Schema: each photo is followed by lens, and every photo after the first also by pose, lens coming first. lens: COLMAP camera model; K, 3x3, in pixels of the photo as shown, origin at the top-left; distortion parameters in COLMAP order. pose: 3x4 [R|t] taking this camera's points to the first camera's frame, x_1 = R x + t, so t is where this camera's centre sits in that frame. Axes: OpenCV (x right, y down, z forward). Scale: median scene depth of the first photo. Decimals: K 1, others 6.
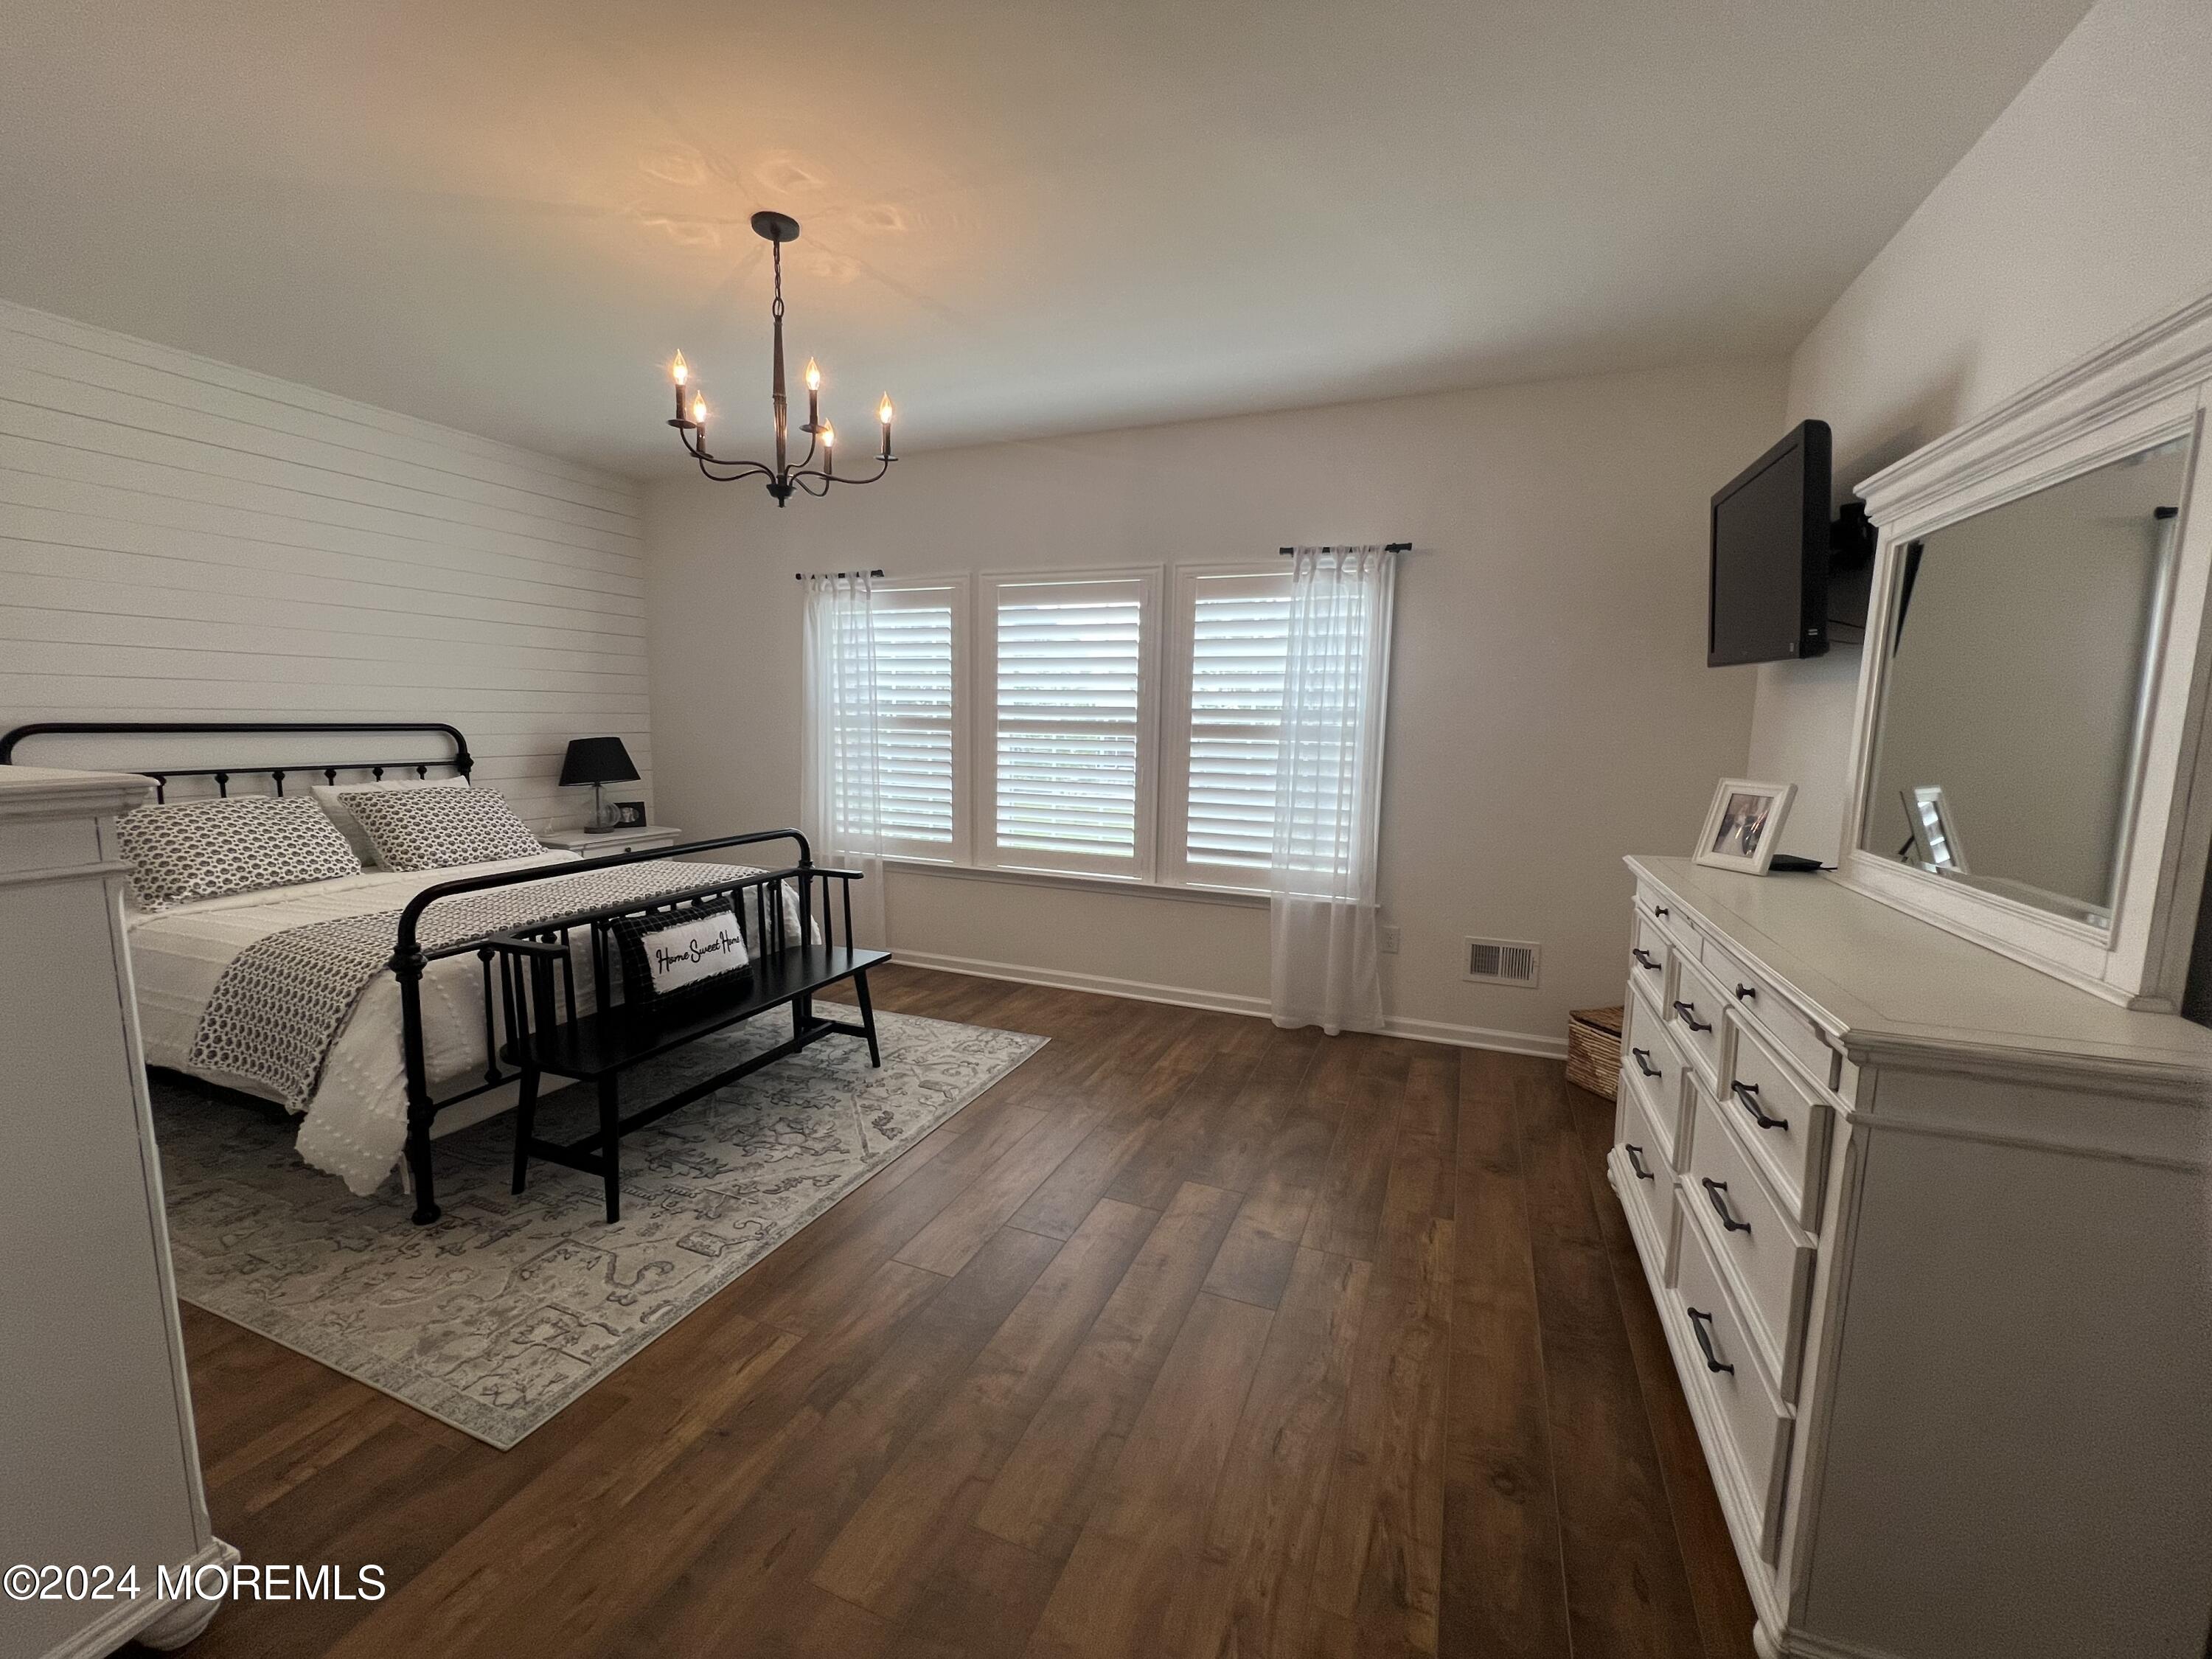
lens RADIAL K [[897.1, 0, 1097.4], [0, 897.1, 832.6], [0, 0, 1]] dist [-0.002558, -0.000104]
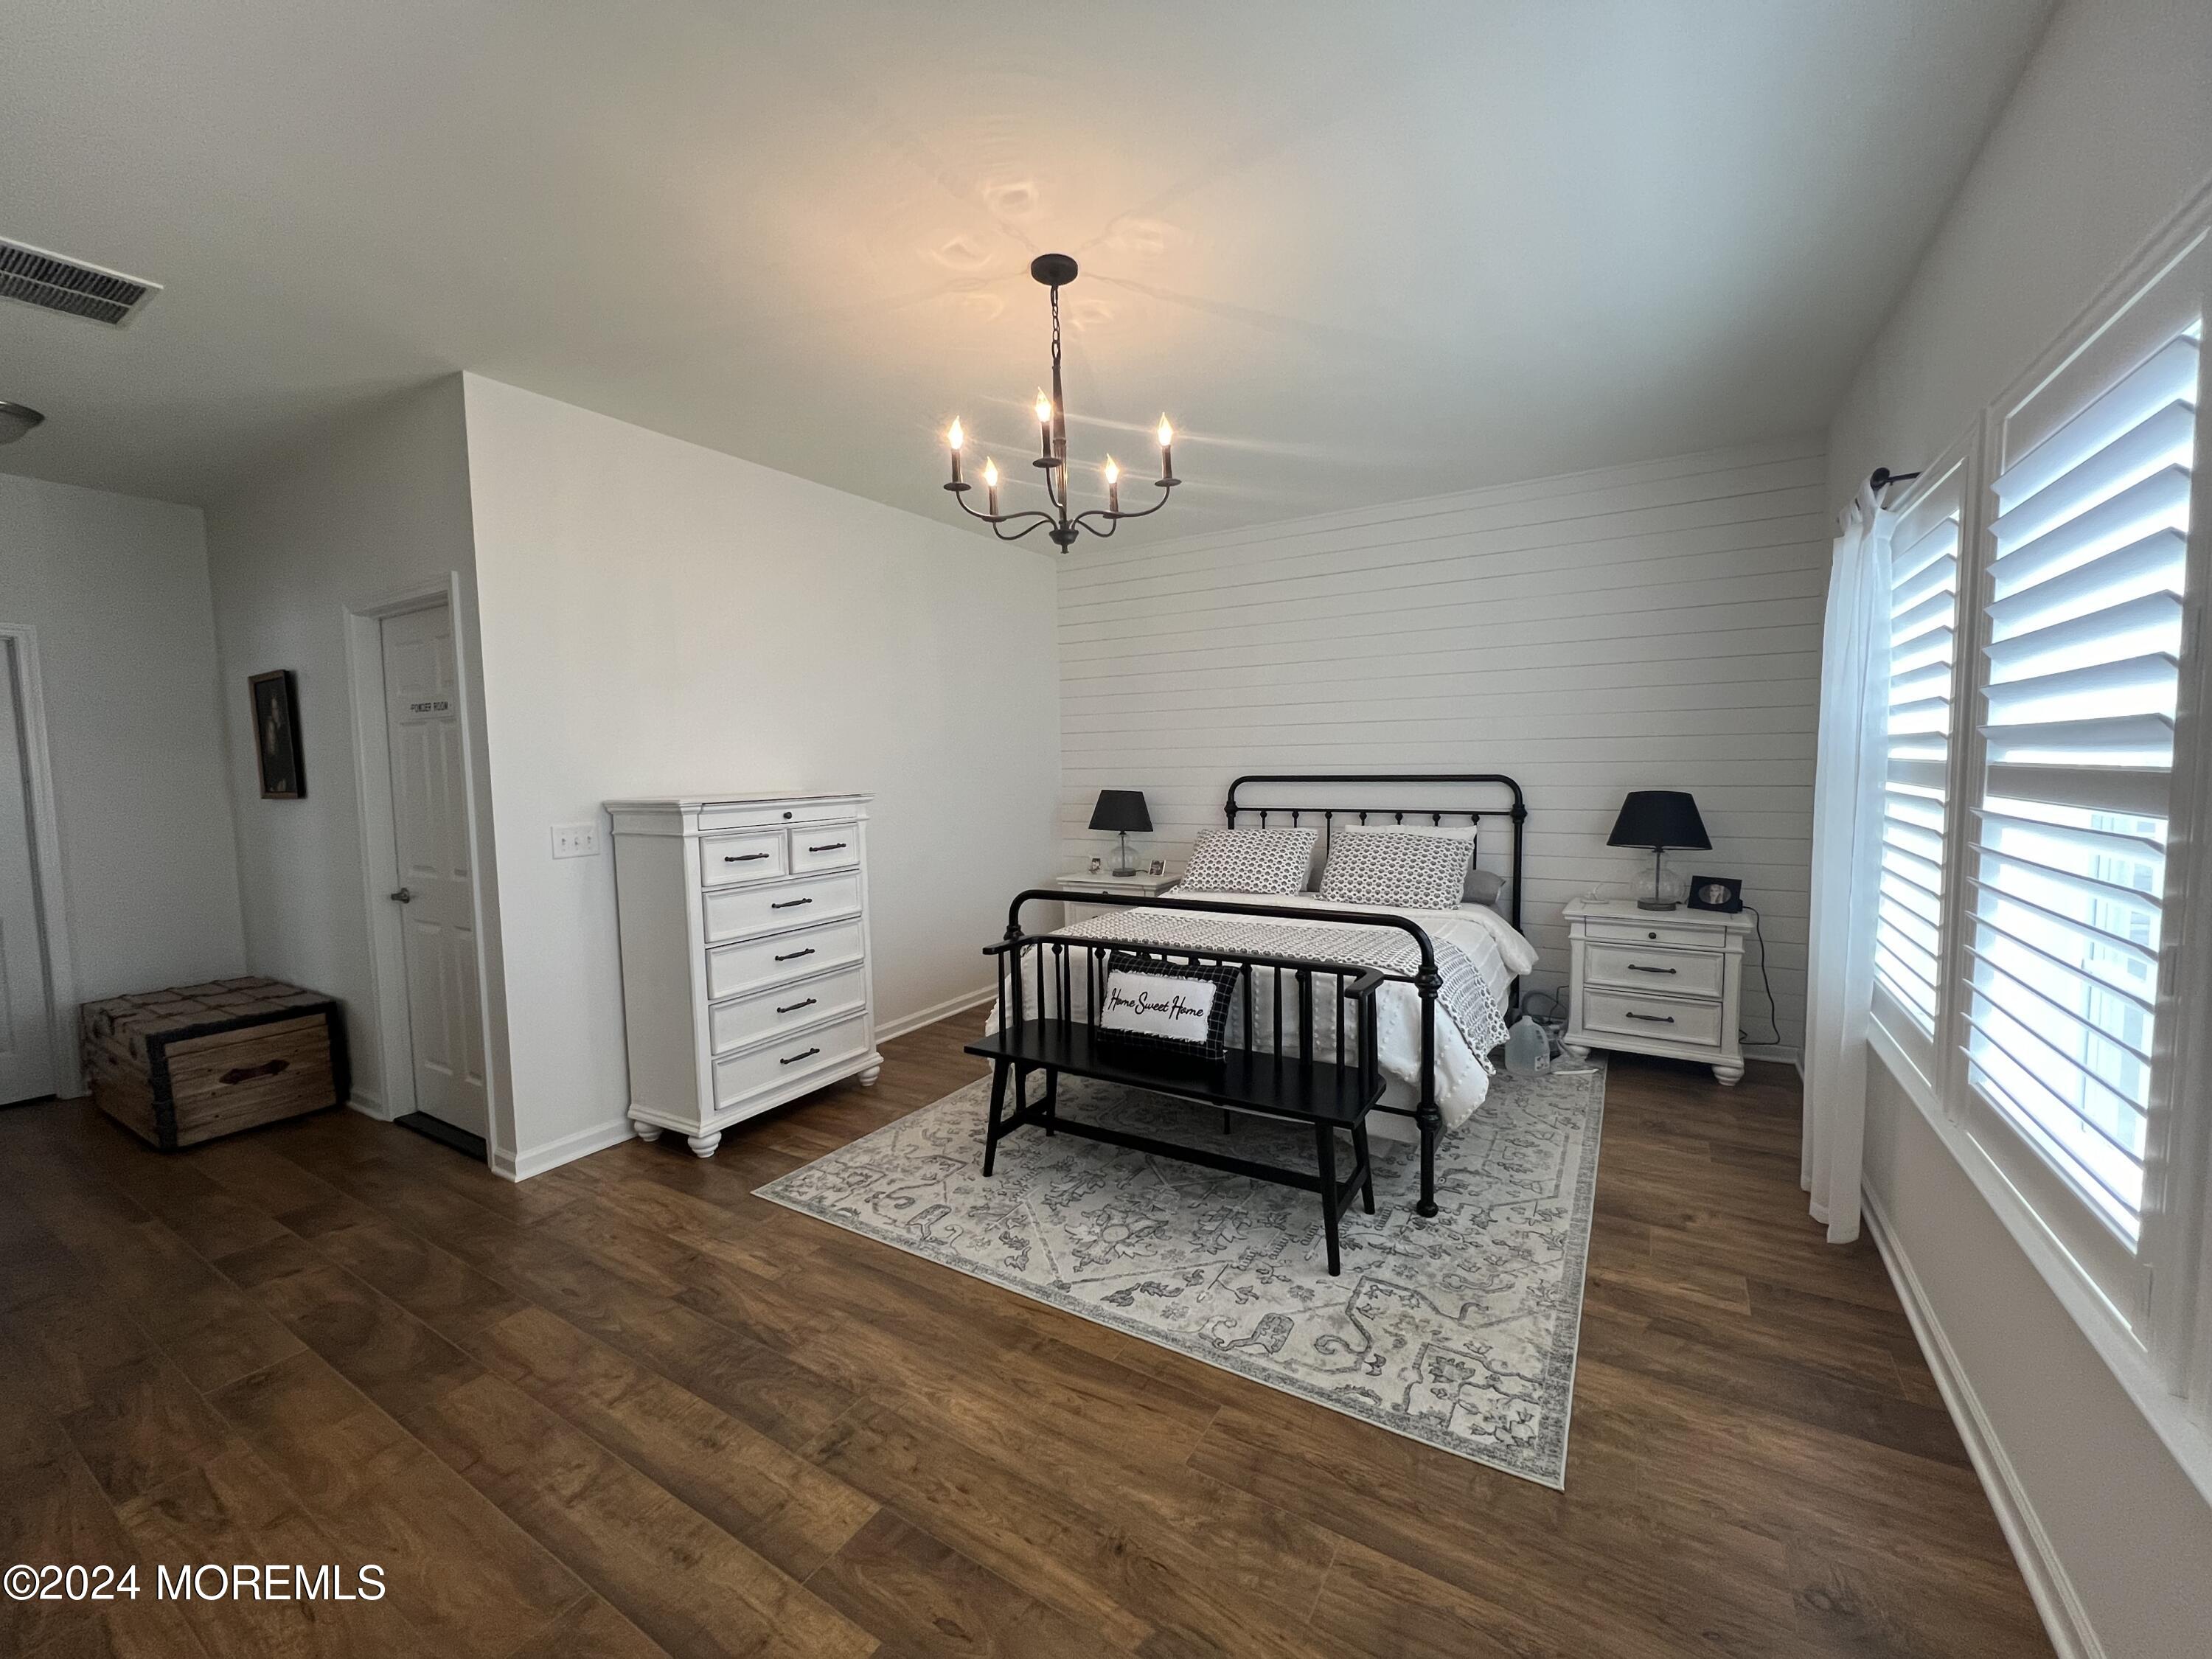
lens RADIAL K [[897.1, 0, 1097.4], [0, 897.1, 832.6], [0, 0, 1]] dist [-0.002558, -0.000104]
pose [[-0.160113, 0.063355, -0.985064, 0.445983], [-0.113743, 0.990107, 0.082167, -0.111235], [0.980524, 0.125200, -0.151322, 0.901171]]
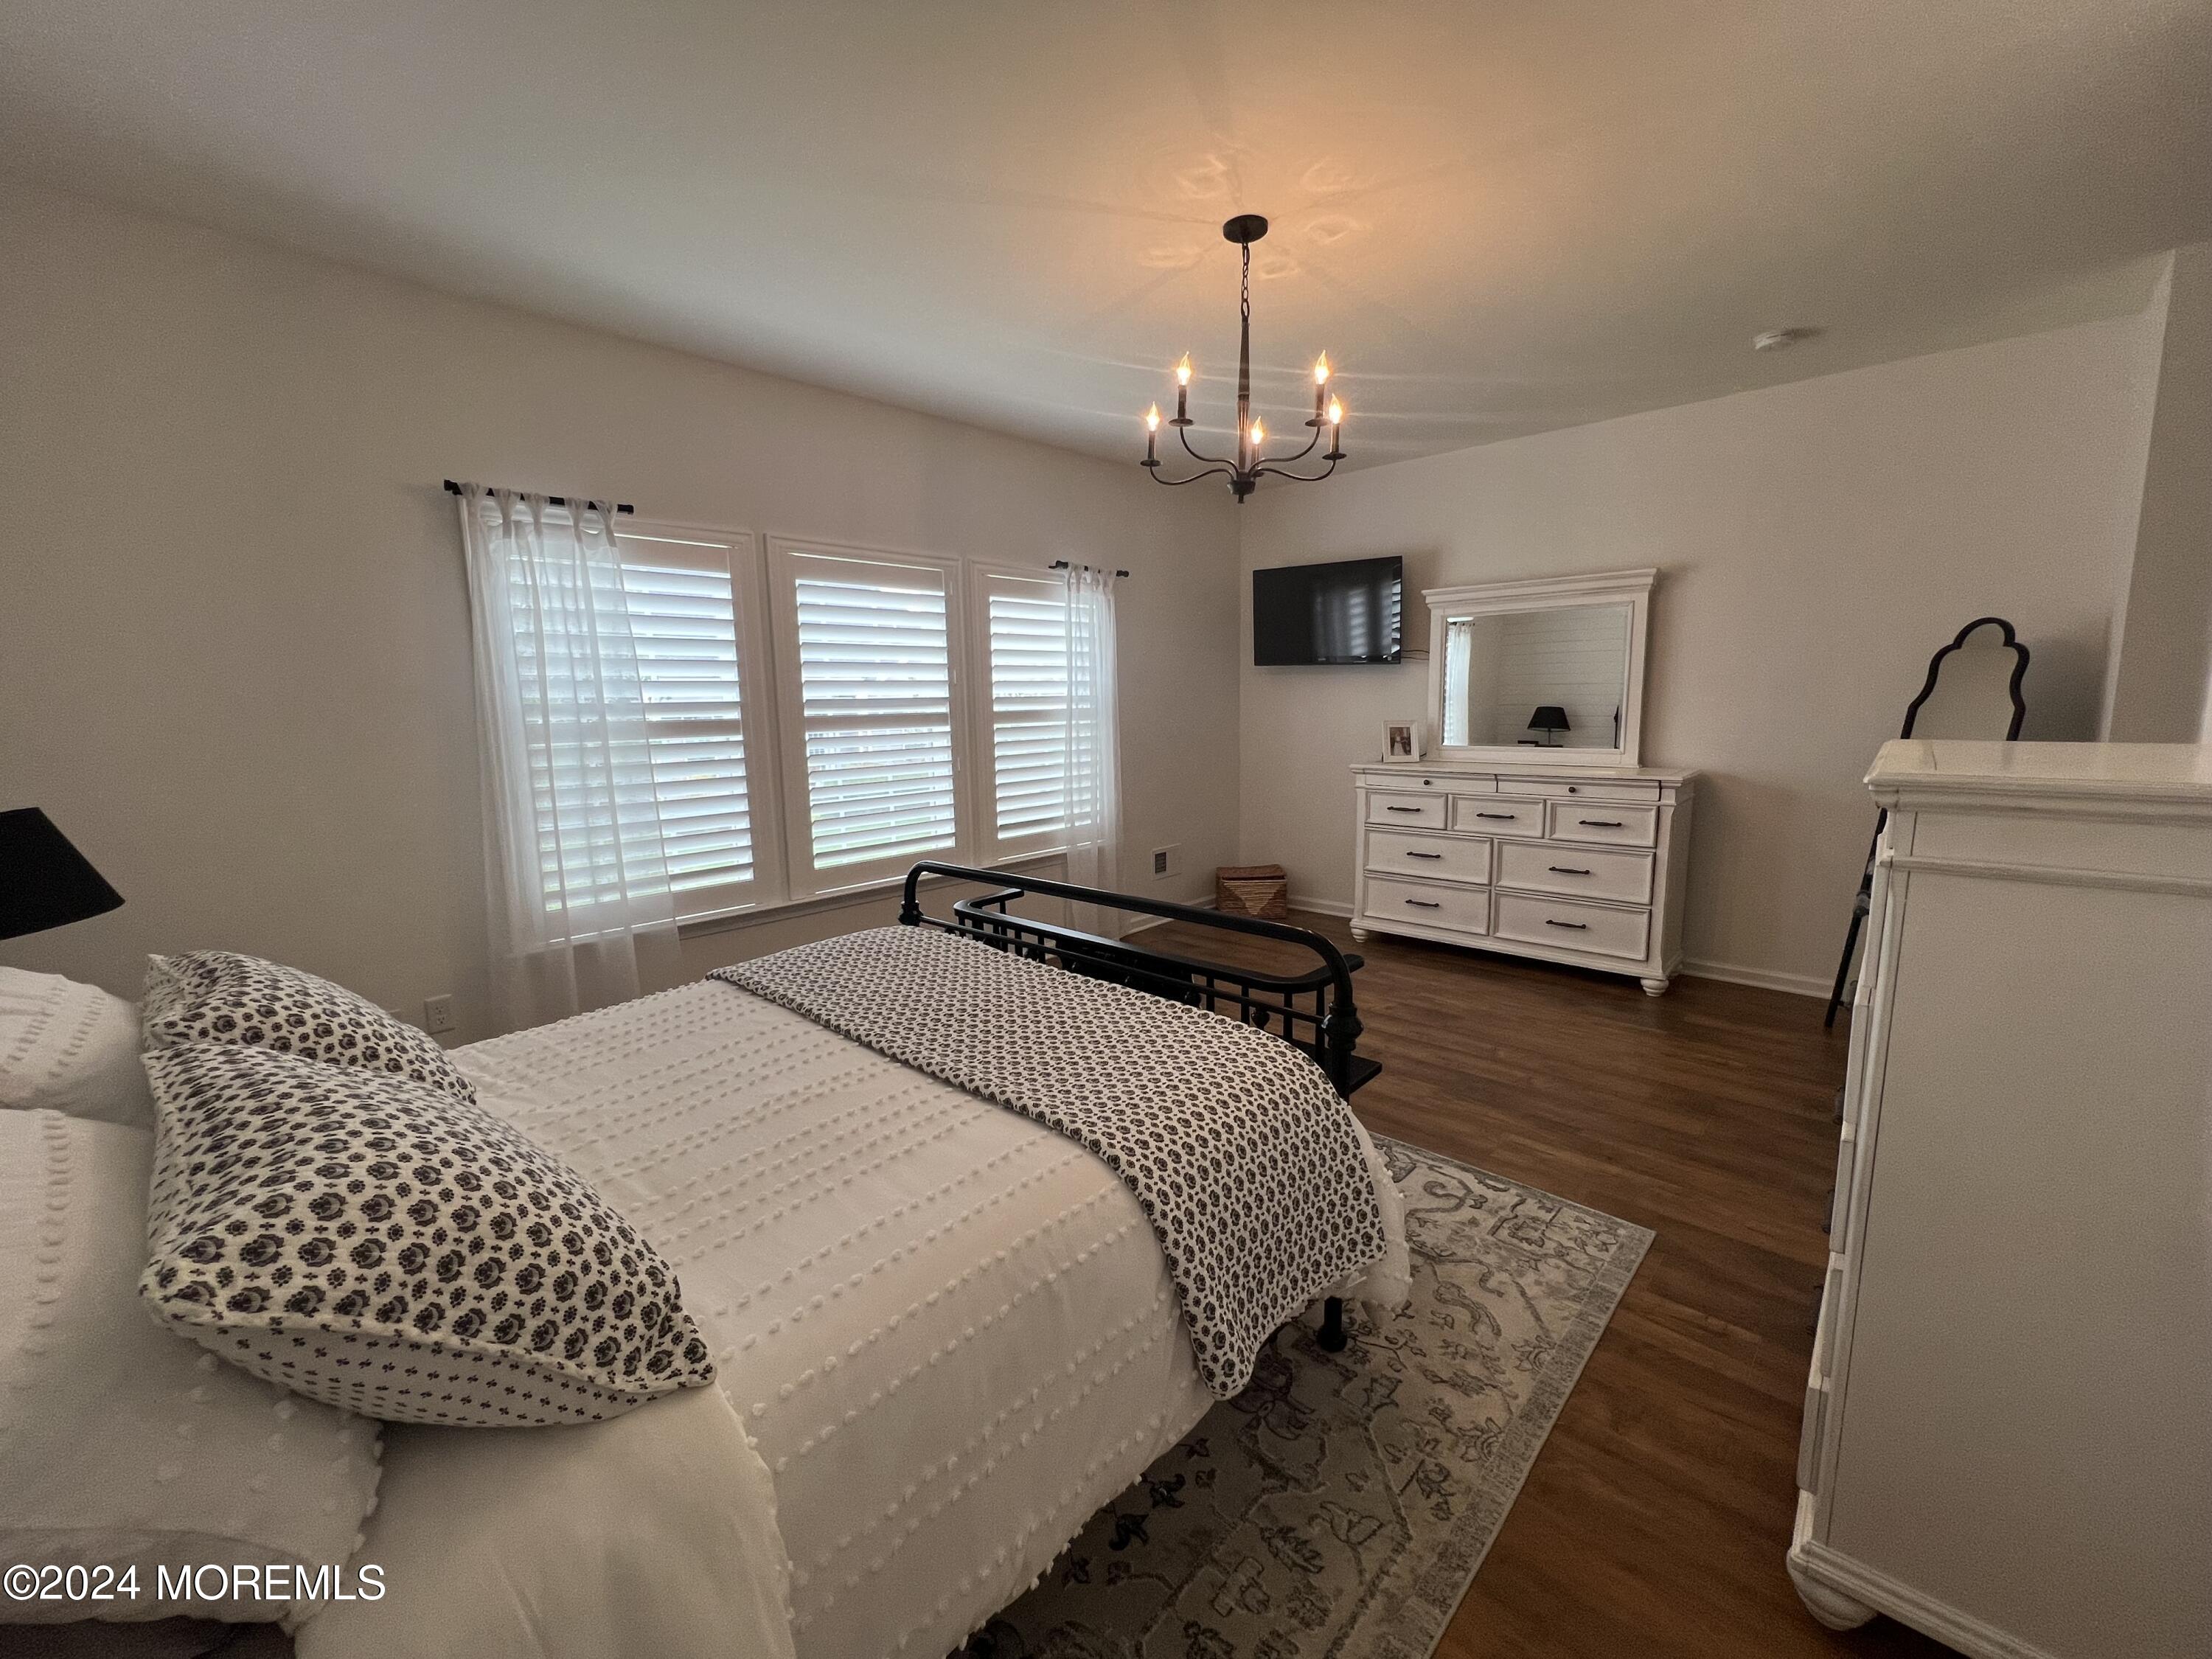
lens RADIAL K [[893.7, 0, 1106.0], [0, 893.7, 829.5], [0, 0, 1]] dist [-0.000277, 0.000007]
pose [[0.351722, -0.159263, 0.922457, -1.042005], [0.149691, 0.982309, 0.112521, -0.099613], [-0.924058, 0.098507, 0.369340, 0.594714]]
